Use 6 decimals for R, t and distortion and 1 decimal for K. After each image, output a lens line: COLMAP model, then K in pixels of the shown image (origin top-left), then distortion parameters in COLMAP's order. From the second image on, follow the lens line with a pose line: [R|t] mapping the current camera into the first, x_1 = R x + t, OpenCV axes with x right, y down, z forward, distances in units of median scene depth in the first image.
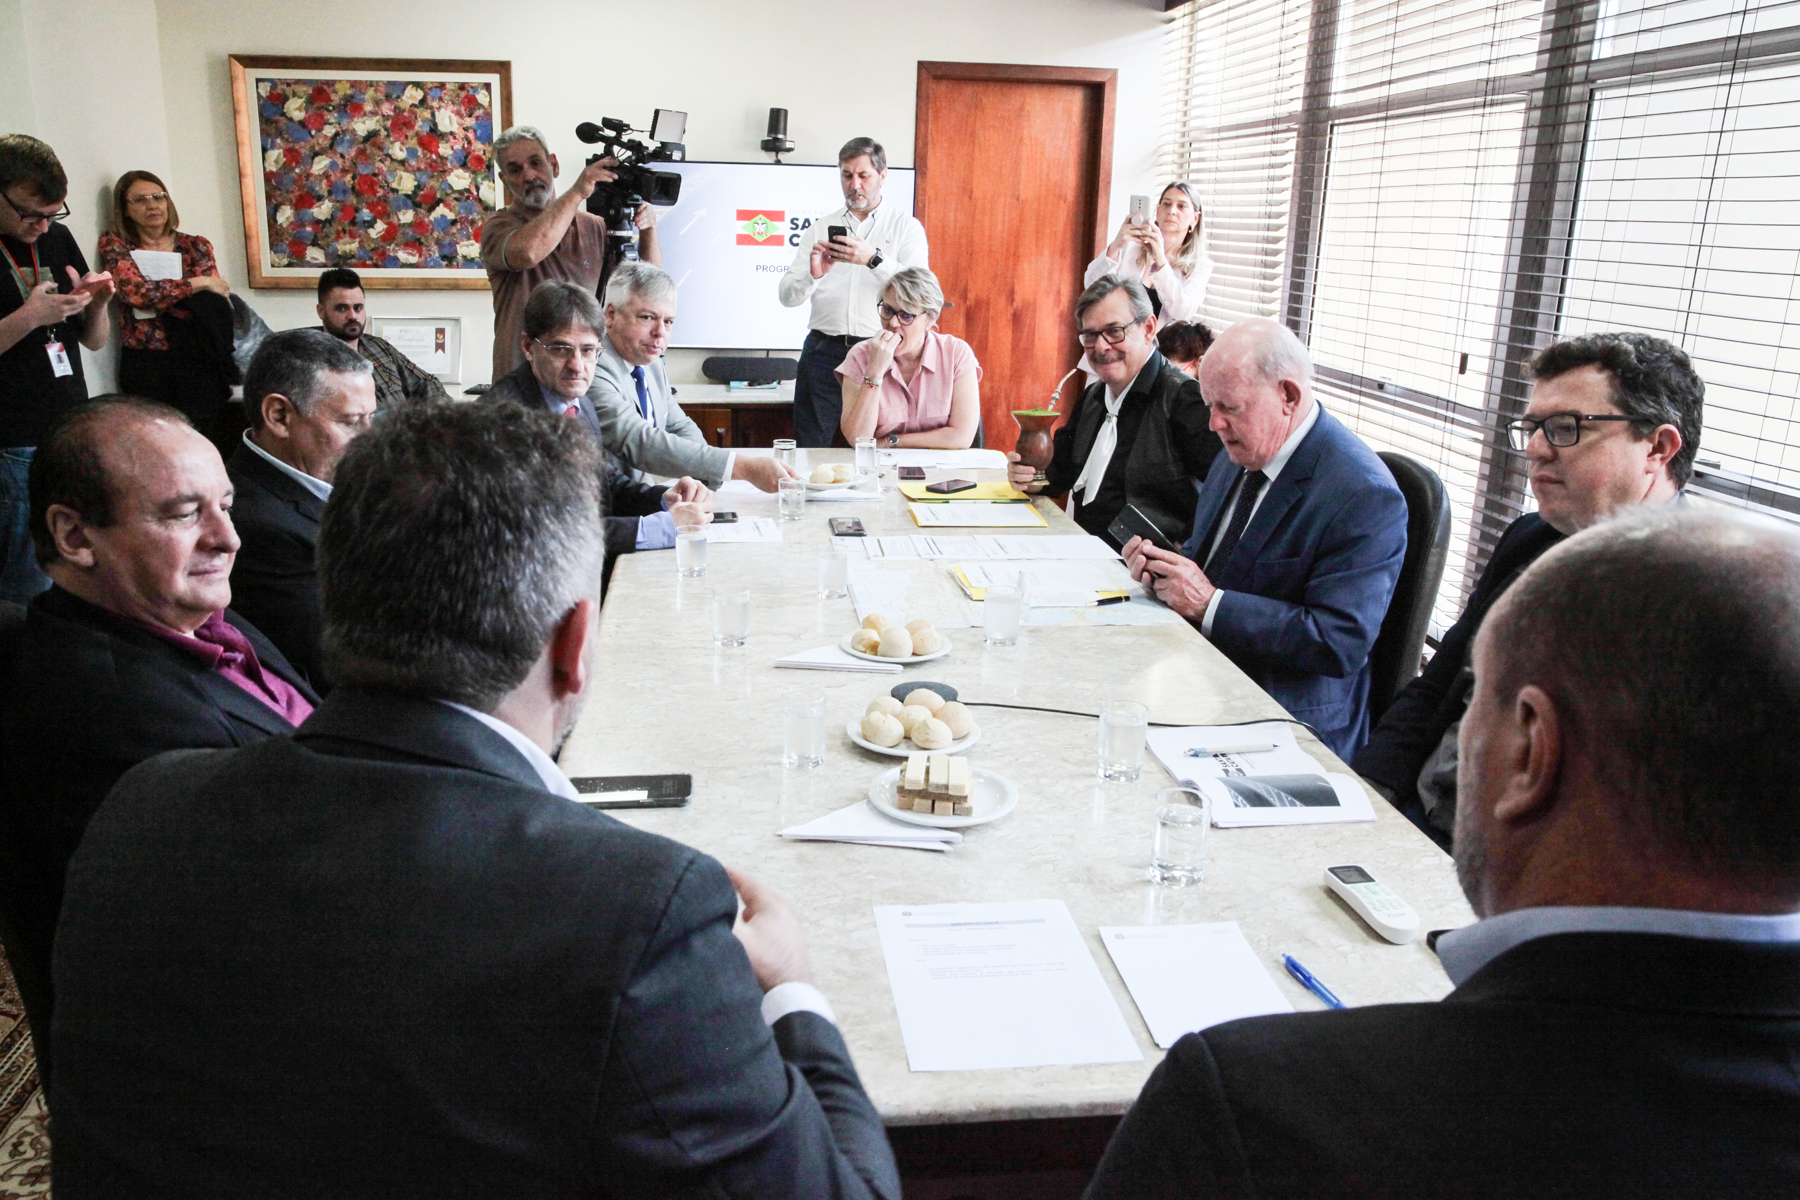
lens RADIAL K [[1354.9, 0, 900.0], [0, 1354.9, 600.0], [0, 0, 1]] dist [-0.145824, 0.107972]
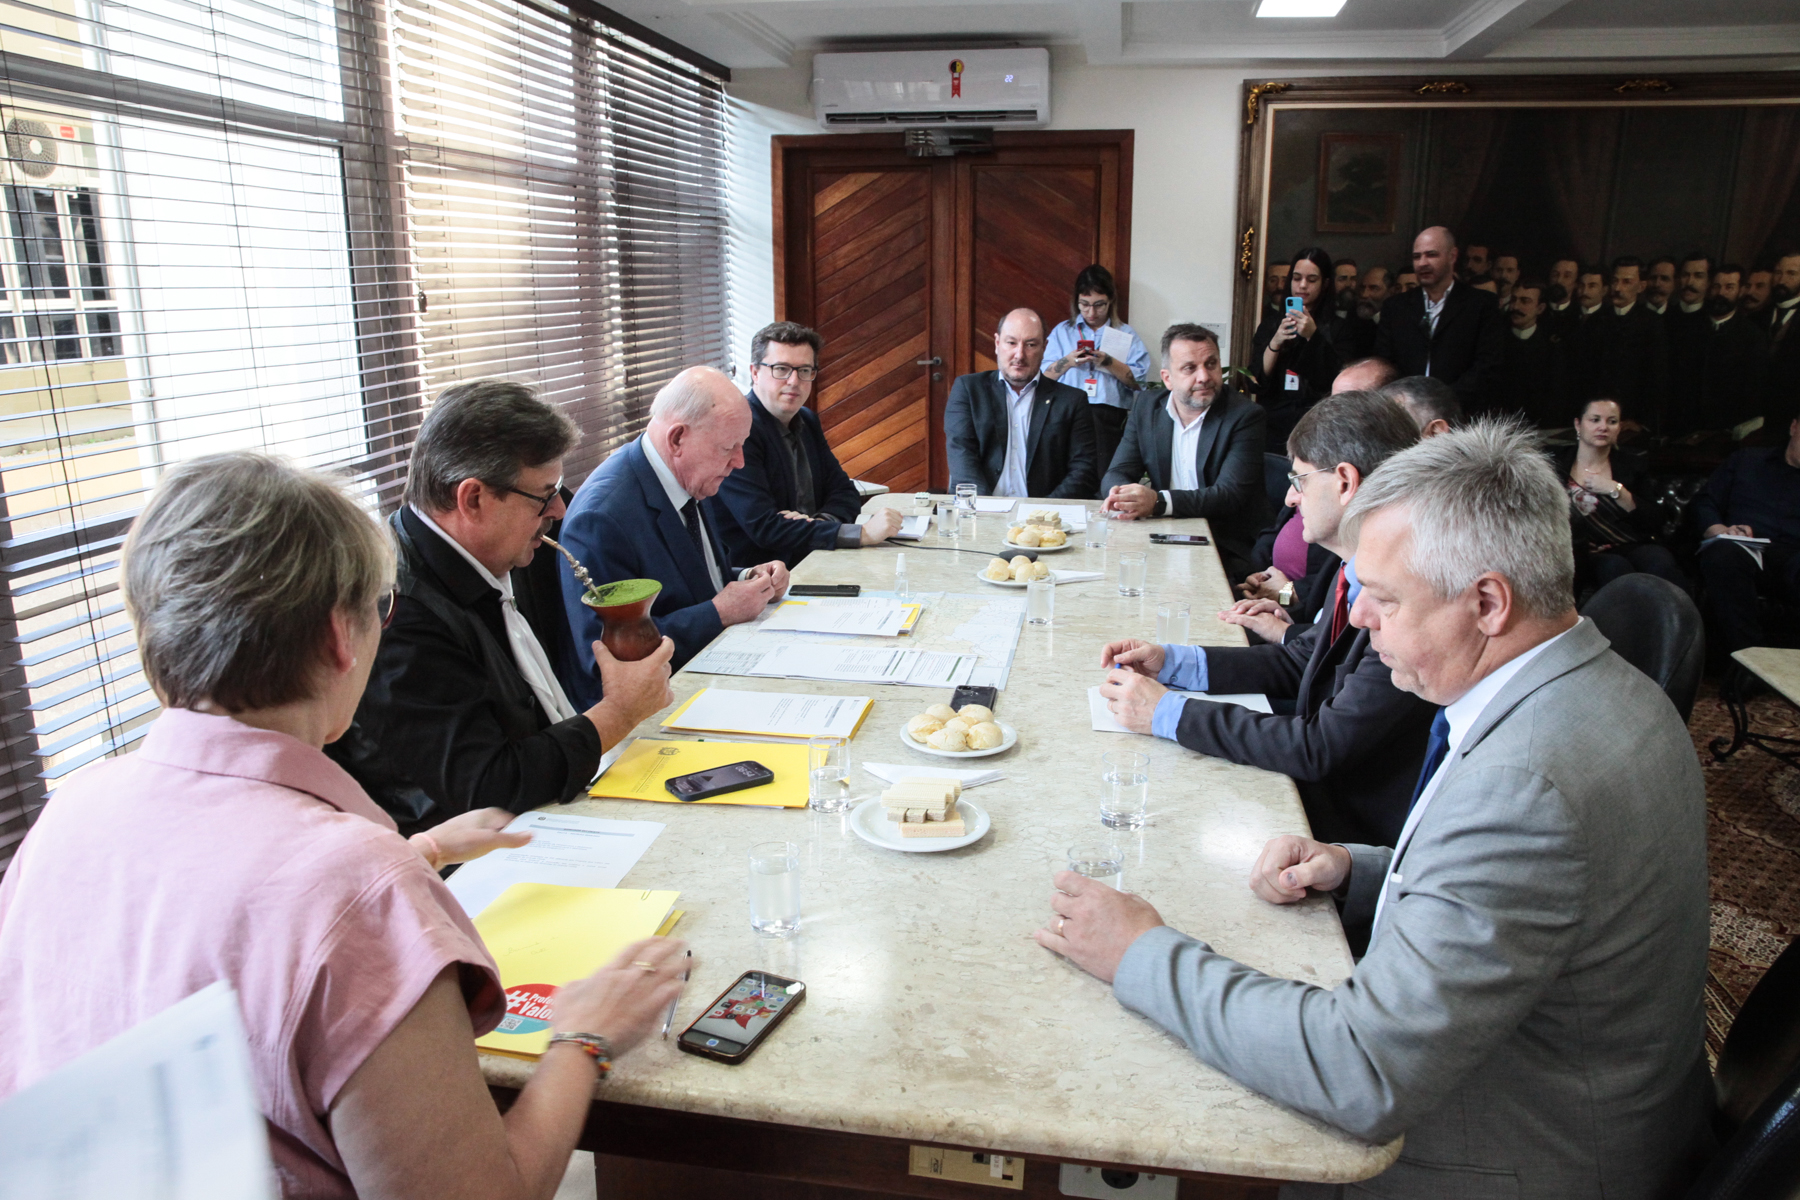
lens RADIAL K [[1276.6, 0, 861.0], [0, 1276.6, 596.1], [0, 0, 1]] dist [-0.074046, -0.000595]
pose [[-0.951905, -0.100953, 0.289285, -0.059045], [0.057158, 0.869076, 0.491365, -0.151452], [-0.301016, 0.484268, -0.821507, 0.519985]]
